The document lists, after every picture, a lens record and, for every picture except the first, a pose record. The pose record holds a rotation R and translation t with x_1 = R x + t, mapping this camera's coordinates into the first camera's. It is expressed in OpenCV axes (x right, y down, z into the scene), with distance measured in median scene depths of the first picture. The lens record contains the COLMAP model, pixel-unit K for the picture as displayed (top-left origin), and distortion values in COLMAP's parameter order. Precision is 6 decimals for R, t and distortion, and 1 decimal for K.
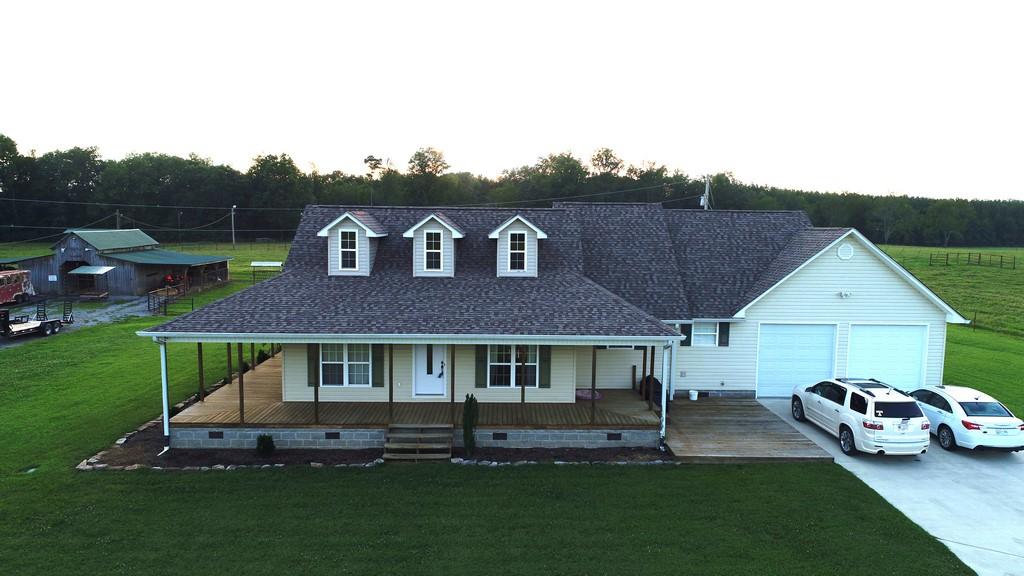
lens RADIAL K [[688.3, 0, 512.0], [0, 688.3, 288.0], [0, 0, 1]] dist [0.002503, 0.000182]
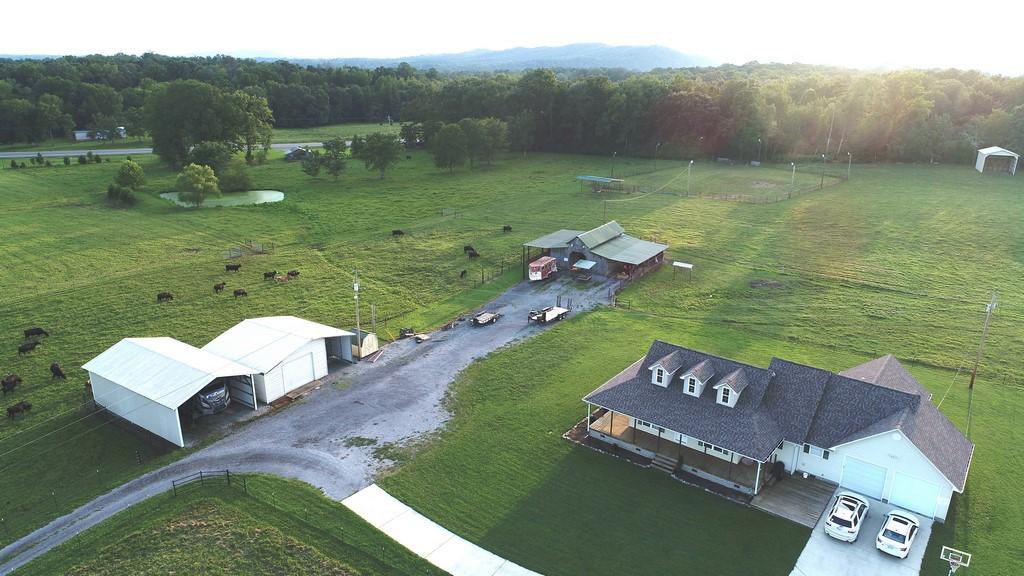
lens RADIAL K [[688.3, 0, 512.0], [0, 688.3, 288.0], [0, 0, 1]] dist [0.002503, 0.000182]
pose [[0.780591, 0.193749, -0.594256, 0.290555], [-0.063978, 0.970517, 0.232385, -0.345597], [0.621760, -0.143378, 0.769972, -0.459091]]
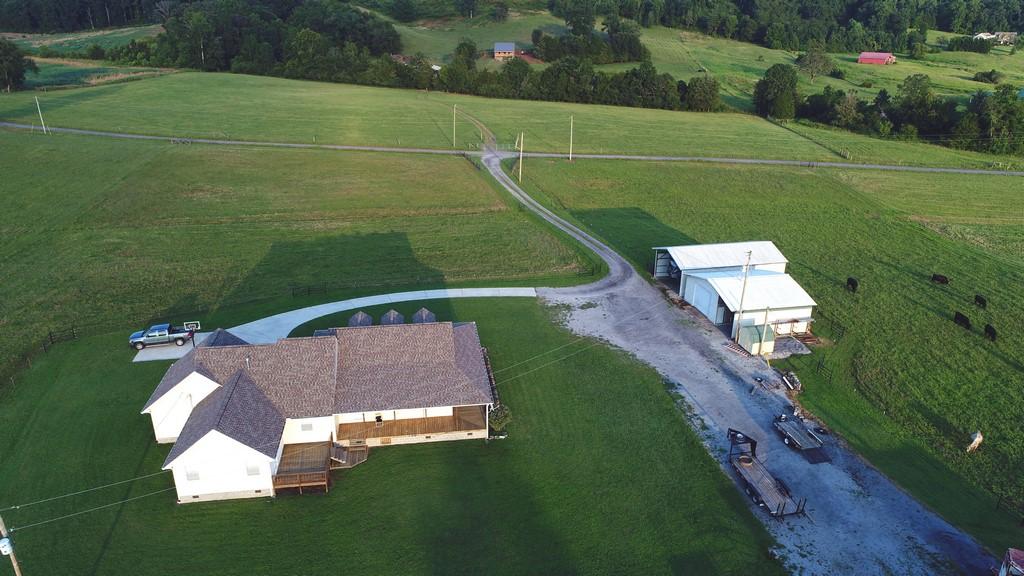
lens RADIAL K [[688.3, 0, 512.0], [0, 688.3, 288.0], [0, 0, 1]] dist [0.002503, 0.000182]
pose [[-0.991622, 0.031940, -0.125166, -0.092693], [-0.029588, 0.887027, 0.460768, -0.551443], [0.125743, 0.460611, -0.878650, 1.288205]]
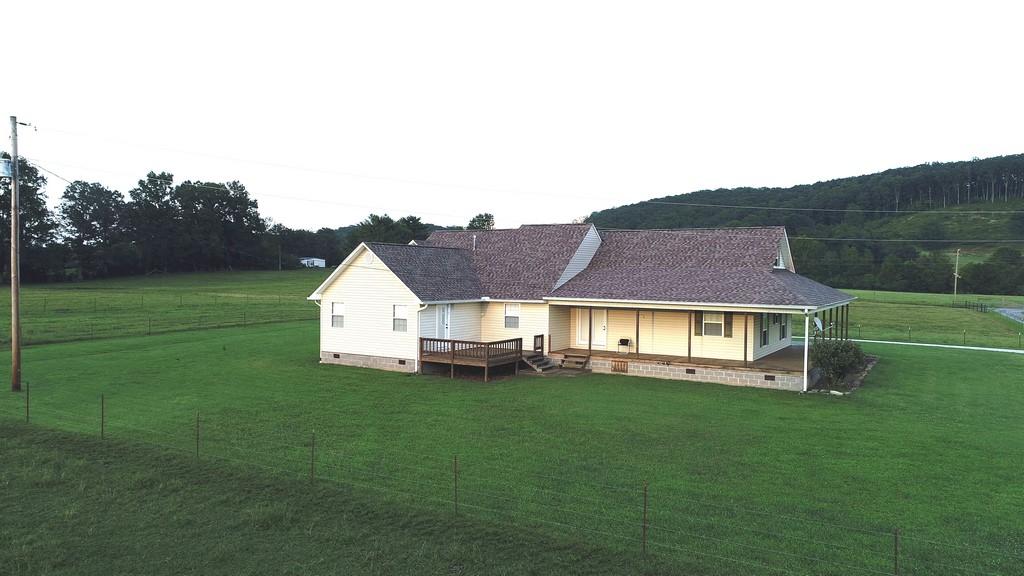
lens RADIAL K [[717.2, 0, 512.0], [0, 717.2, 288.0], [0, 0, 1]] dist [0.003936, -0.003542]
pose [[-0.846477, -0.031481, 0.531494, -0.255690], [0.032201, 0.993396, 0.110124, -0.075428], [-0.531450, 0.110332, -0.839873, 1.066244]]
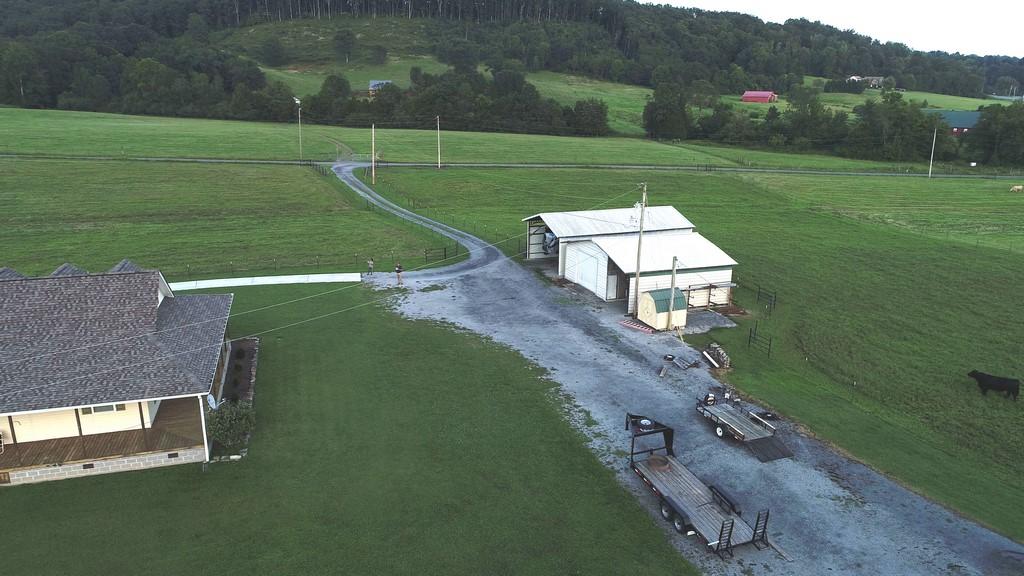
lens RADIAL K [[717.2, 0, 512.0], [0, 717.2, 288.0], [0, 0, 1]] dist [0.003936, -0.003542]
pose [[-0.962379, 0.058881, -0.265254, -0.252188], [-0.044660, 0.928681, 0.368181, -0.273310], [0.268015, 0.366176, -0.891113, 1.055198]]
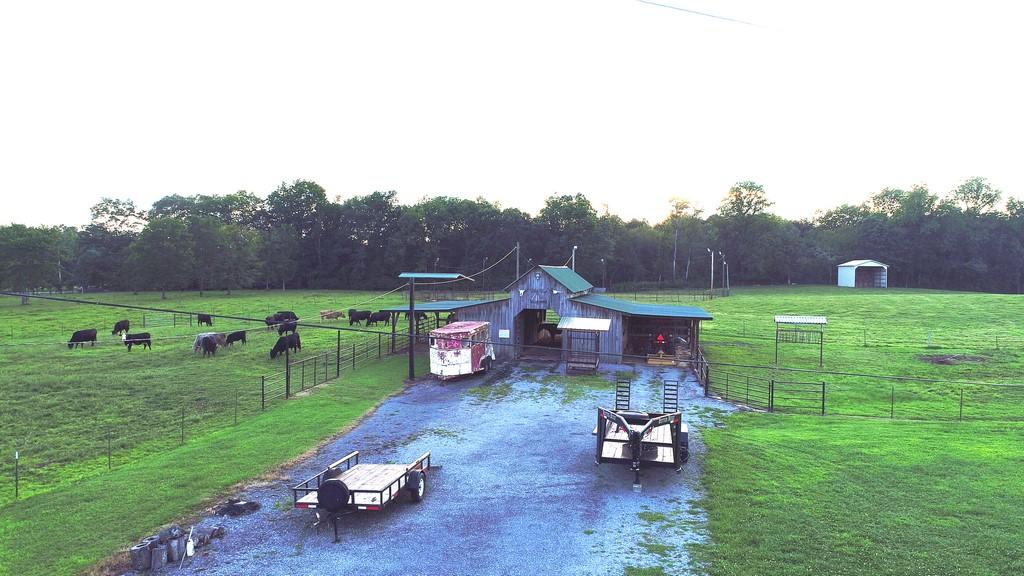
lens RADIAL K [[717.2, 0, 512.0], [0, 717.2, 288.0], [0, 0, 1]] dist [0.003936, -0.003542]
pose [[0.954044, 0.009059, -0.299529, -0.450118], [-0.032510, 0.996773, -0.073401, -0.007748], [0.297897, 0.079765, 0.951260, 0.332391]]
